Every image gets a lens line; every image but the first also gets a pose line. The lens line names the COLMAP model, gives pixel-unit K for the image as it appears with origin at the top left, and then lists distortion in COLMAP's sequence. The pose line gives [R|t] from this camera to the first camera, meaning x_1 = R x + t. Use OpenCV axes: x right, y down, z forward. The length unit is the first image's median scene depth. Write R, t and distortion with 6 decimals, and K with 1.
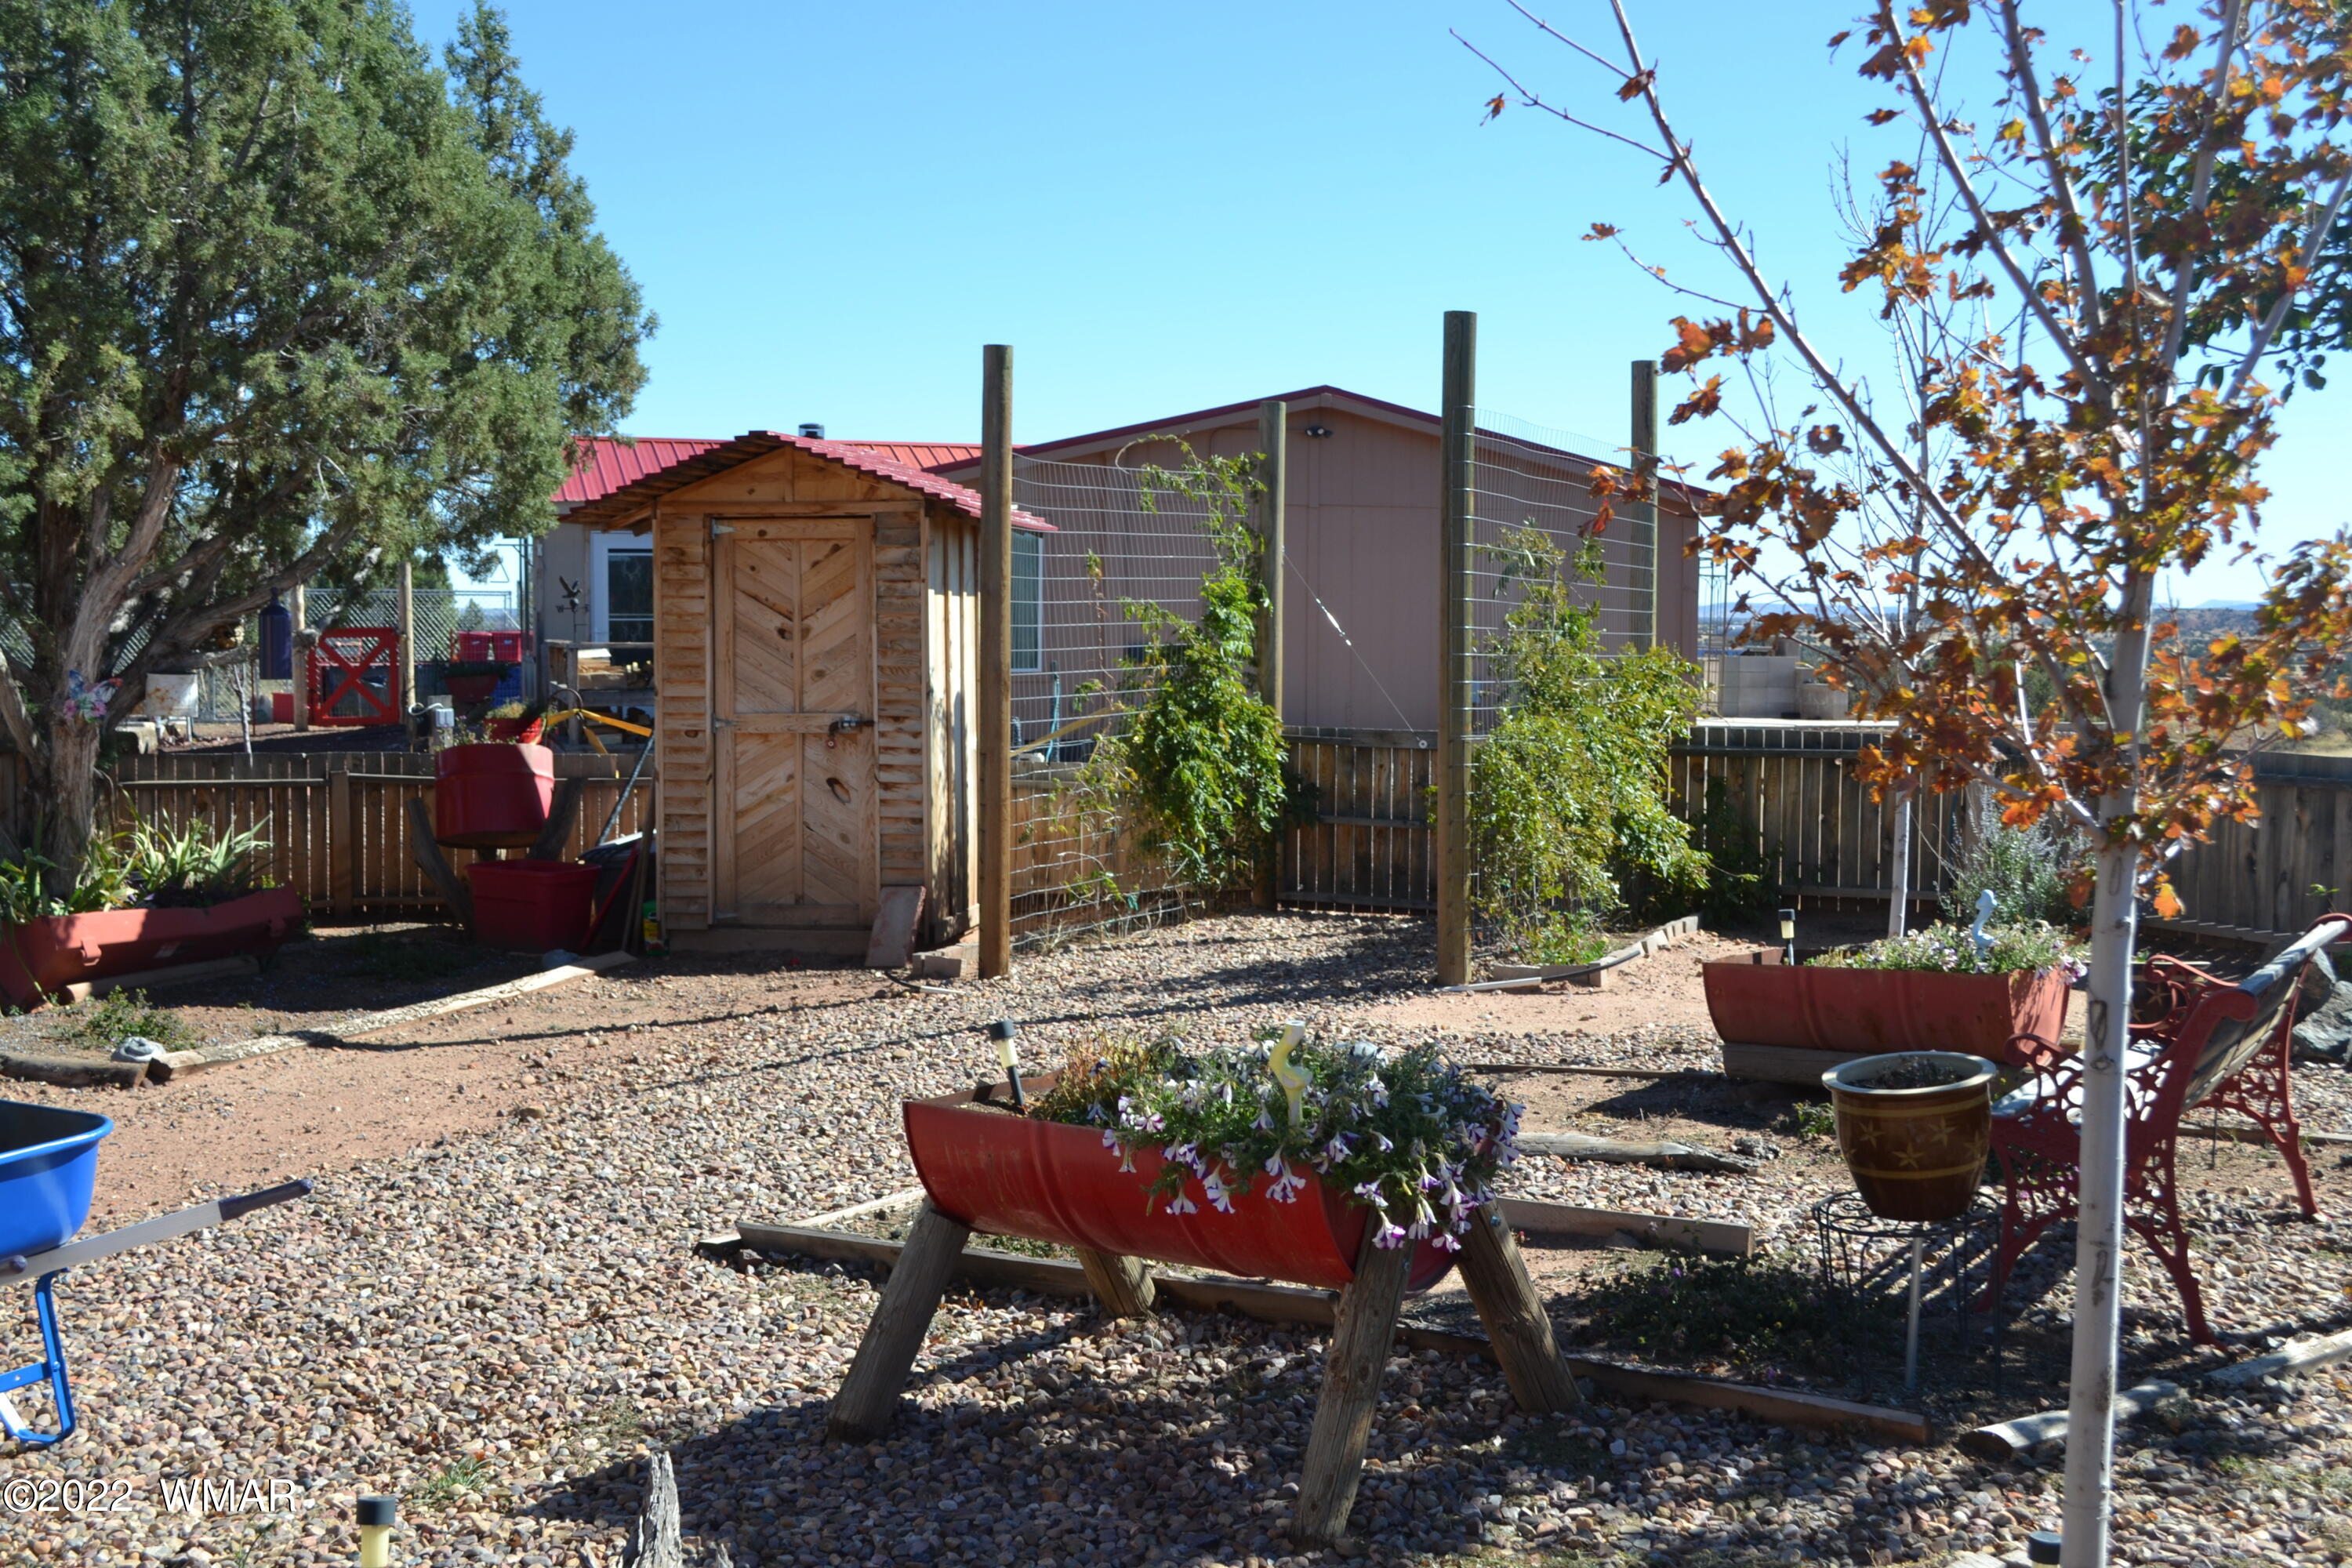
lens RADIAL K [[2718.0, 0, 1176.3], [0, 2718.0, 779.5], [0, 0, 1]] dist [-0.019263, 0.000000]
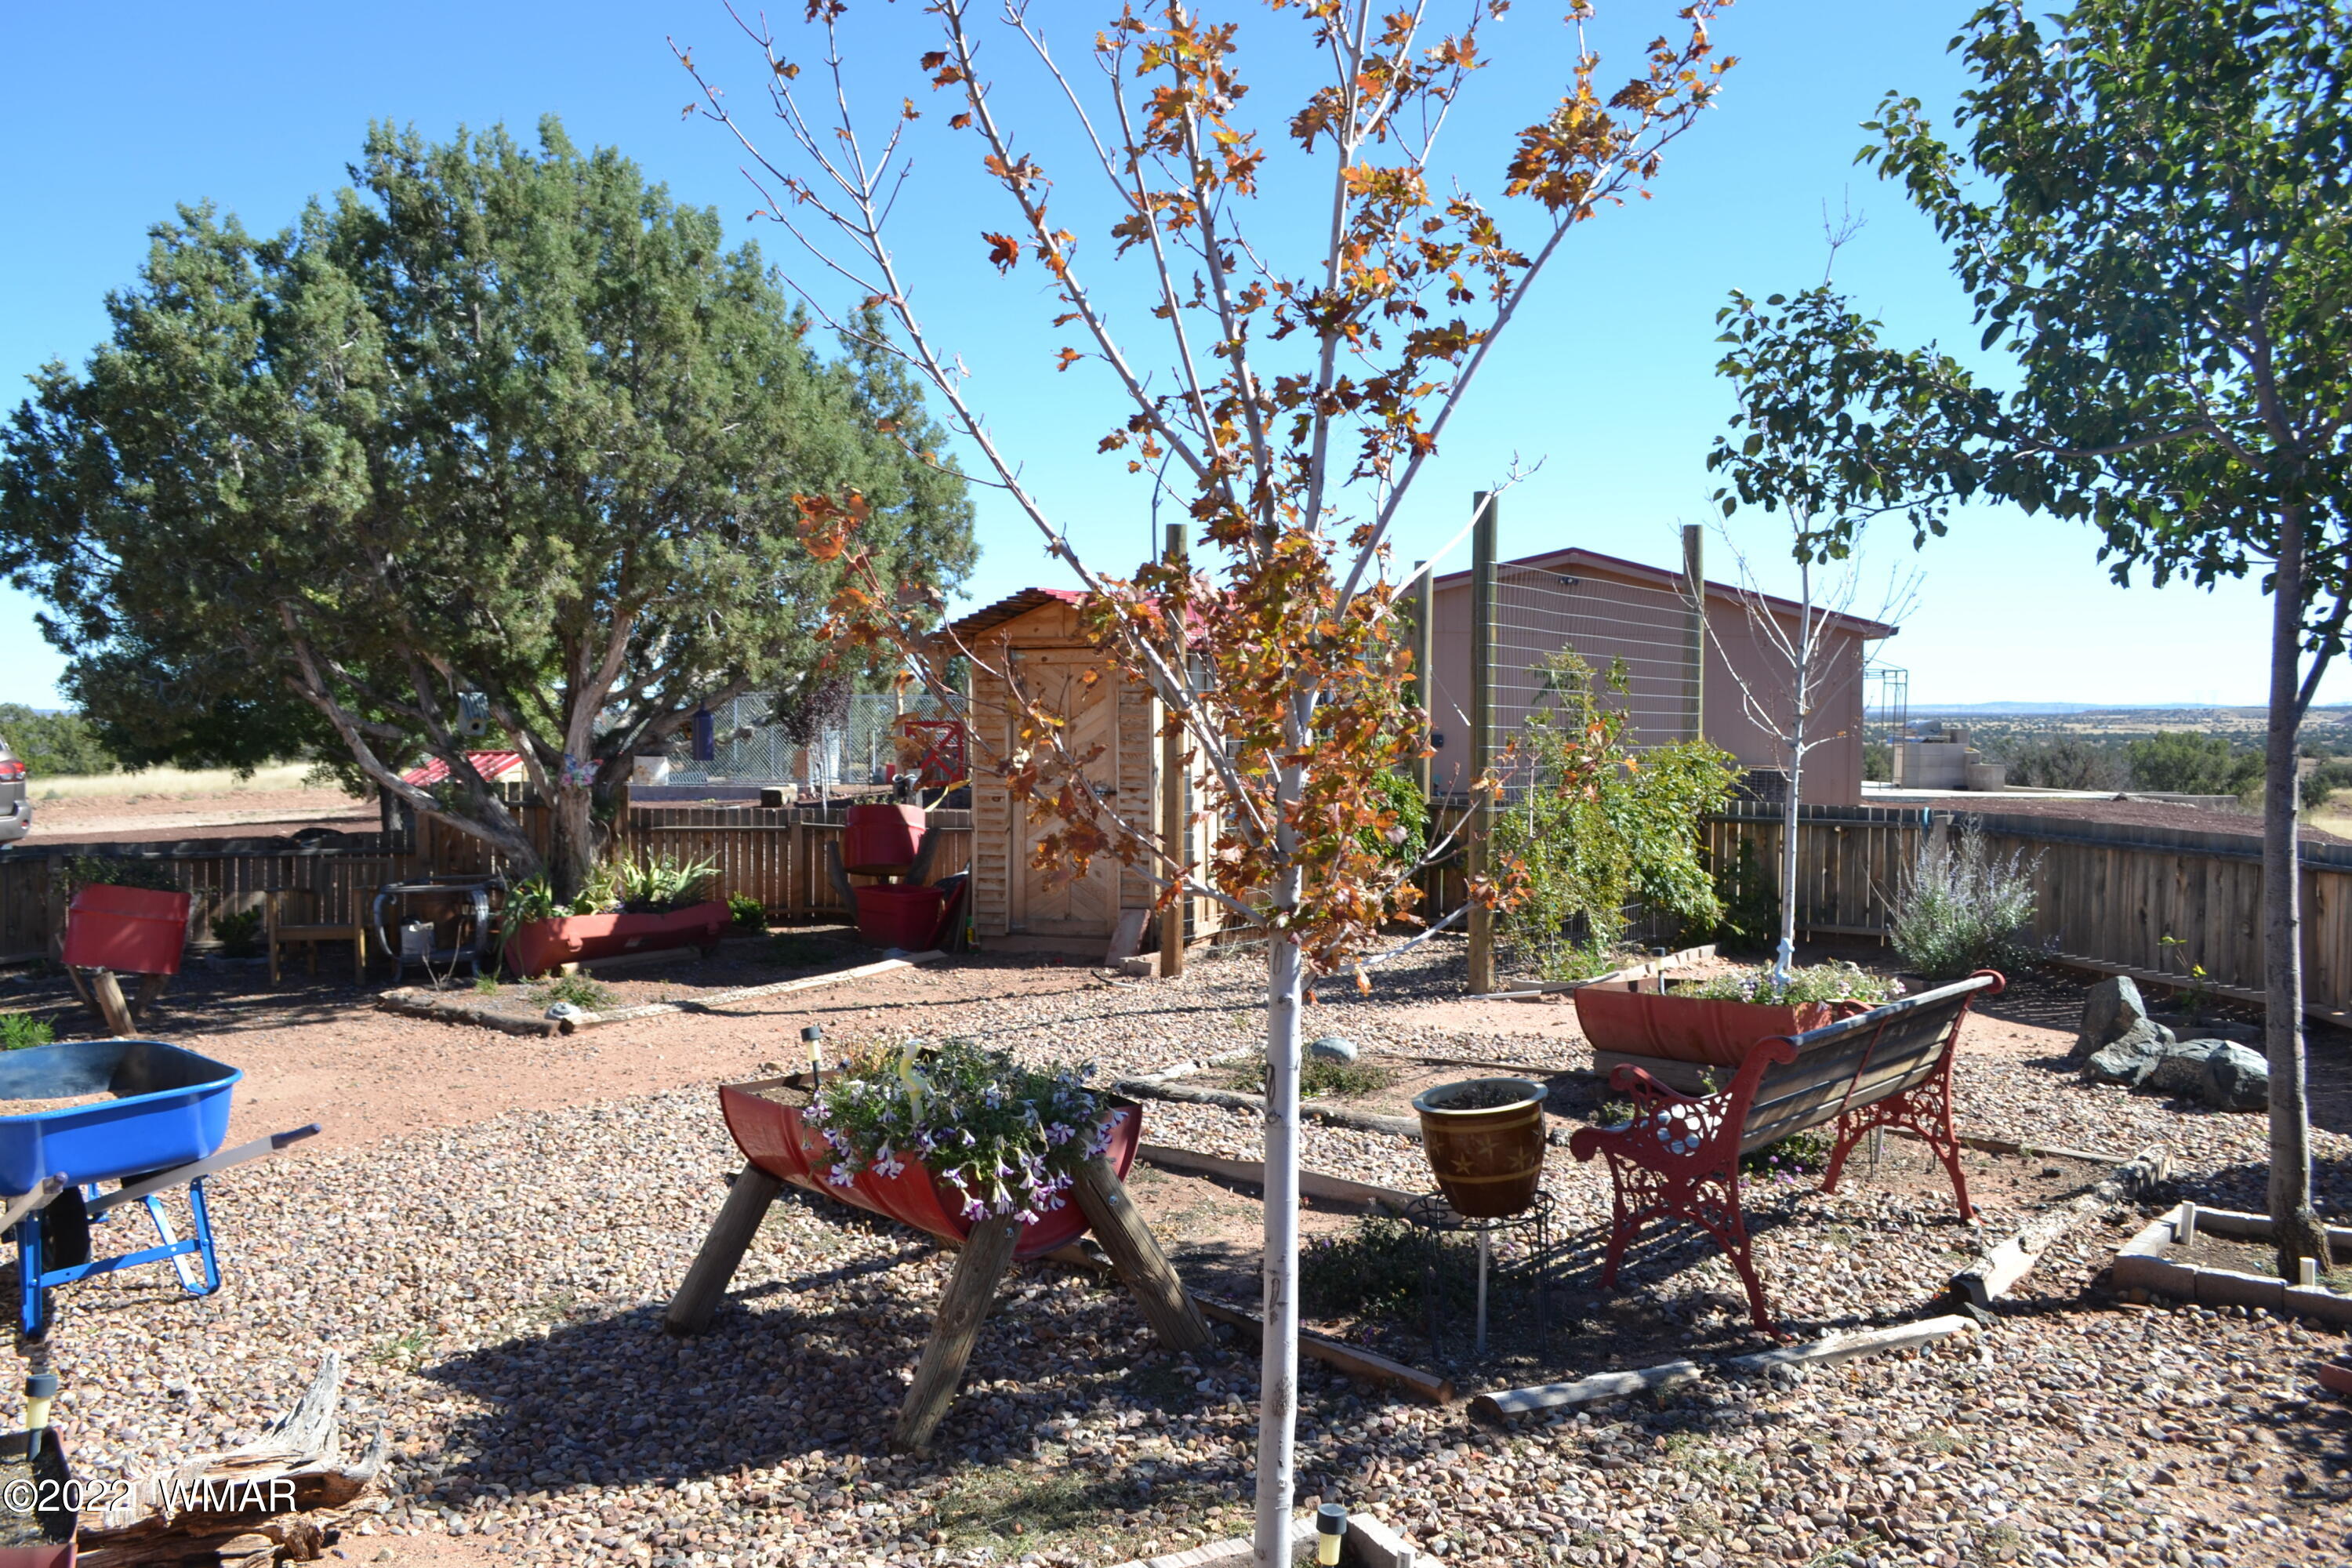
lens RADIAL K [[1874.8, 0, 1175.7], [0, 1874.8, 794.9], [0, 0, 1]] dist [-0.001049, -0.005946]
pose [[0.976138, 0.008569, -0.216980, 0.170222], [-0.011958, 0.999826, -0.014311, -0.008088], [0.216820, 0.016564, 0.976071, 0.070677]]
